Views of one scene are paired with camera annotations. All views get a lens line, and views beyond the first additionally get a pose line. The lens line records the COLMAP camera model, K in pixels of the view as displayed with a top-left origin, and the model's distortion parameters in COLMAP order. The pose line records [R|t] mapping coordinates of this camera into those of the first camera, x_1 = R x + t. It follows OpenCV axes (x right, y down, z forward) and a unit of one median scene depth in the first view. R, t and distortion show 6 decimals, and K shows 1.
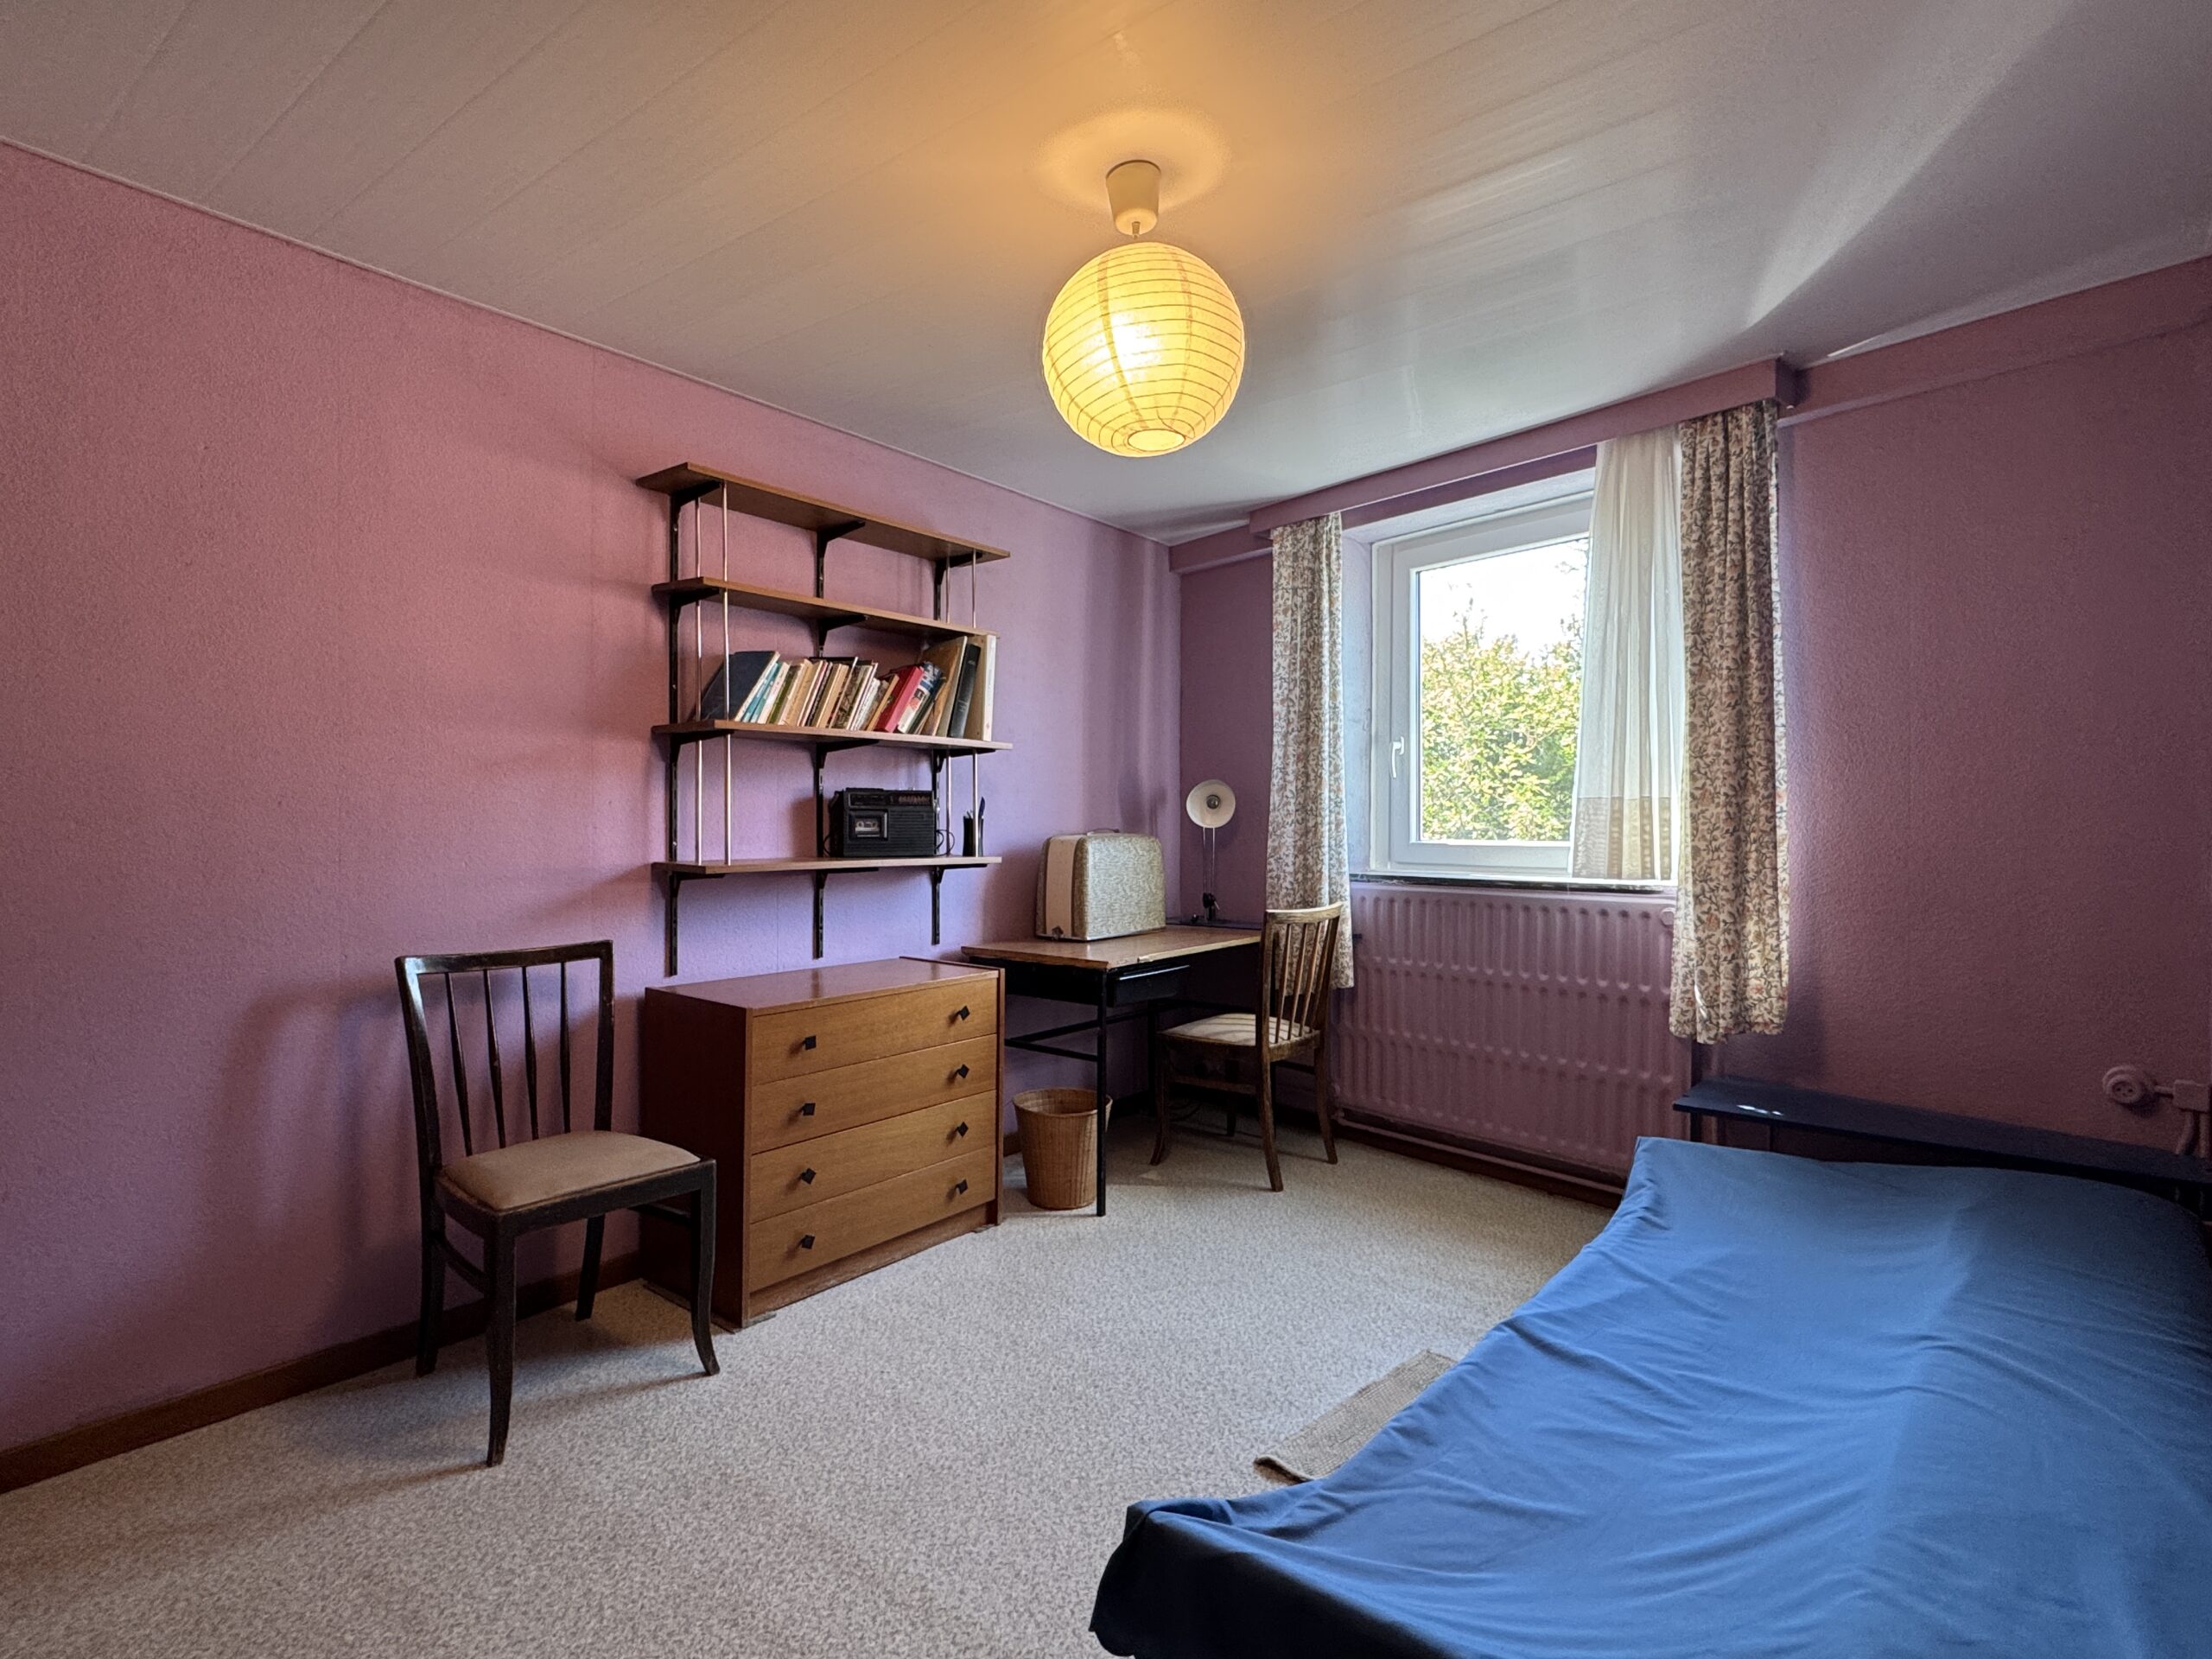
lens RADIAL K [[1166.7, 0, 1102.6], [0, 1166.7, 825.9], [0, 0, 1]] dist [-0.007647, -0.000507]
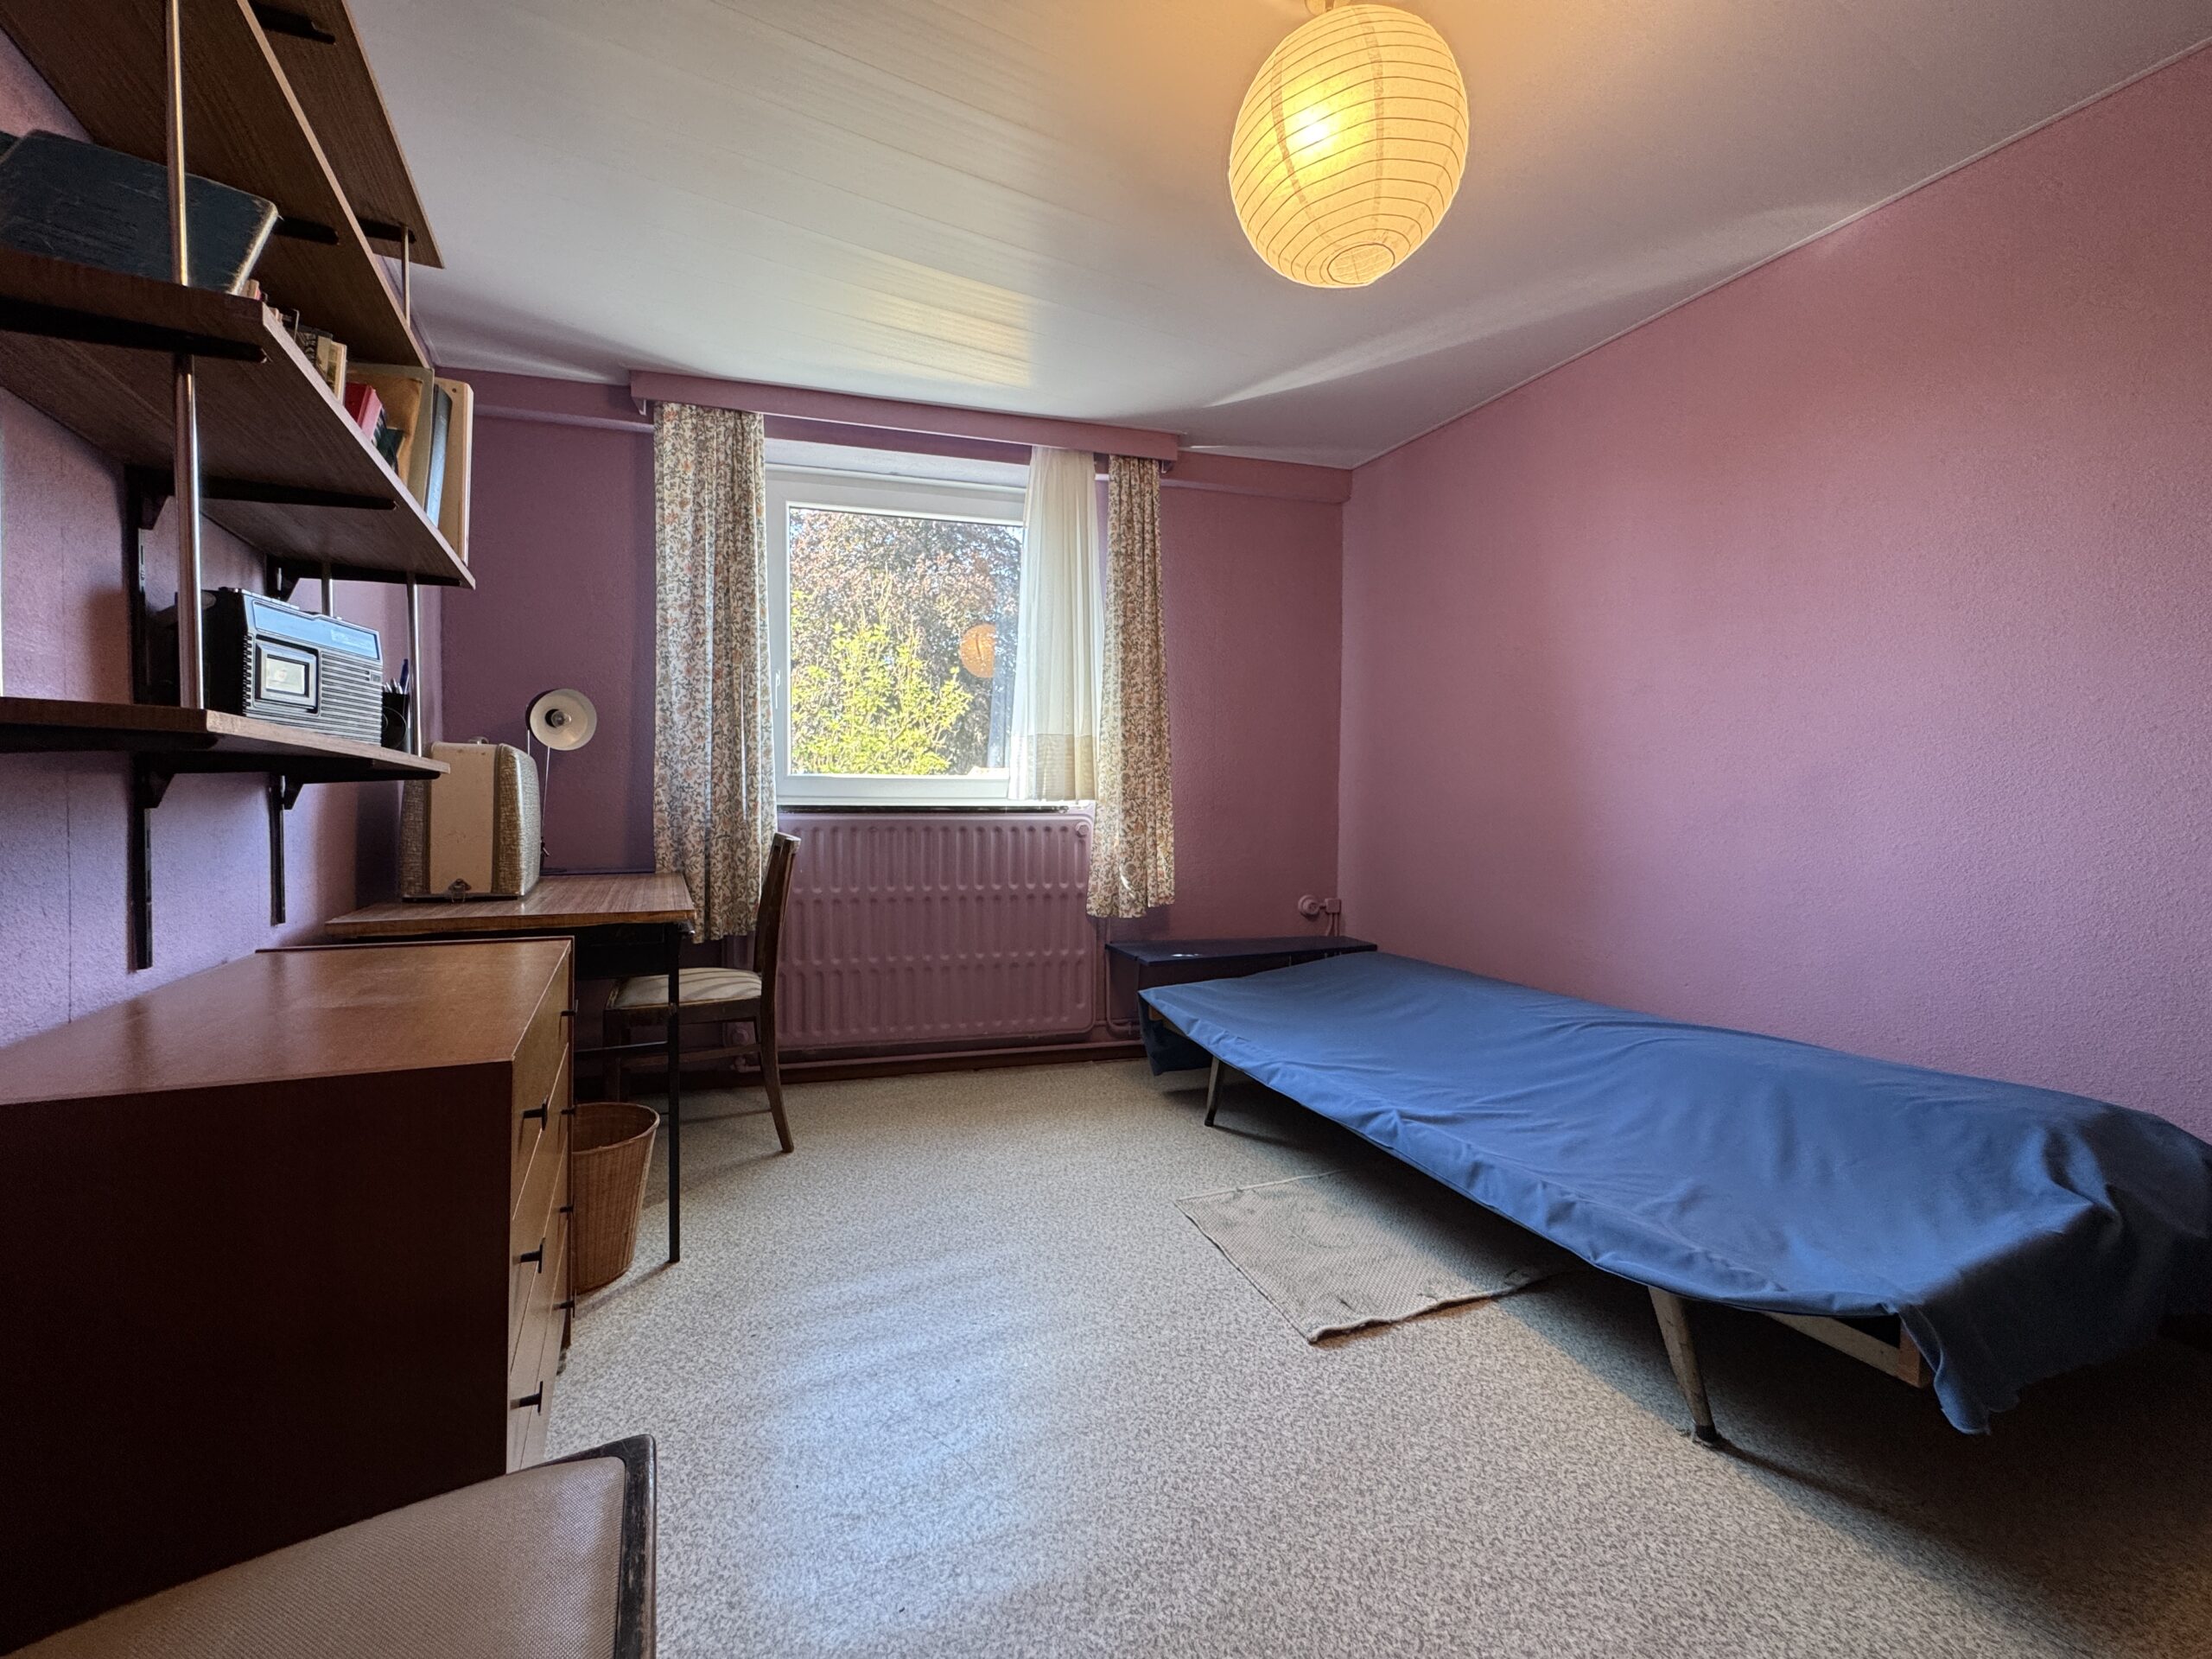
lens RADIAL K [[882.7, 0, 1104.0], [0, 882.7, 830.3], [0, 0, 1]] dist [-0.003633, -0.000065]
pose [[0.401341, -0.019172, 0.915728, -0.397530], [-0.000228, 0.999779, 0.021032, 0.055465], [-0.915929, -0.008650, 0.401248, 0.546101]]
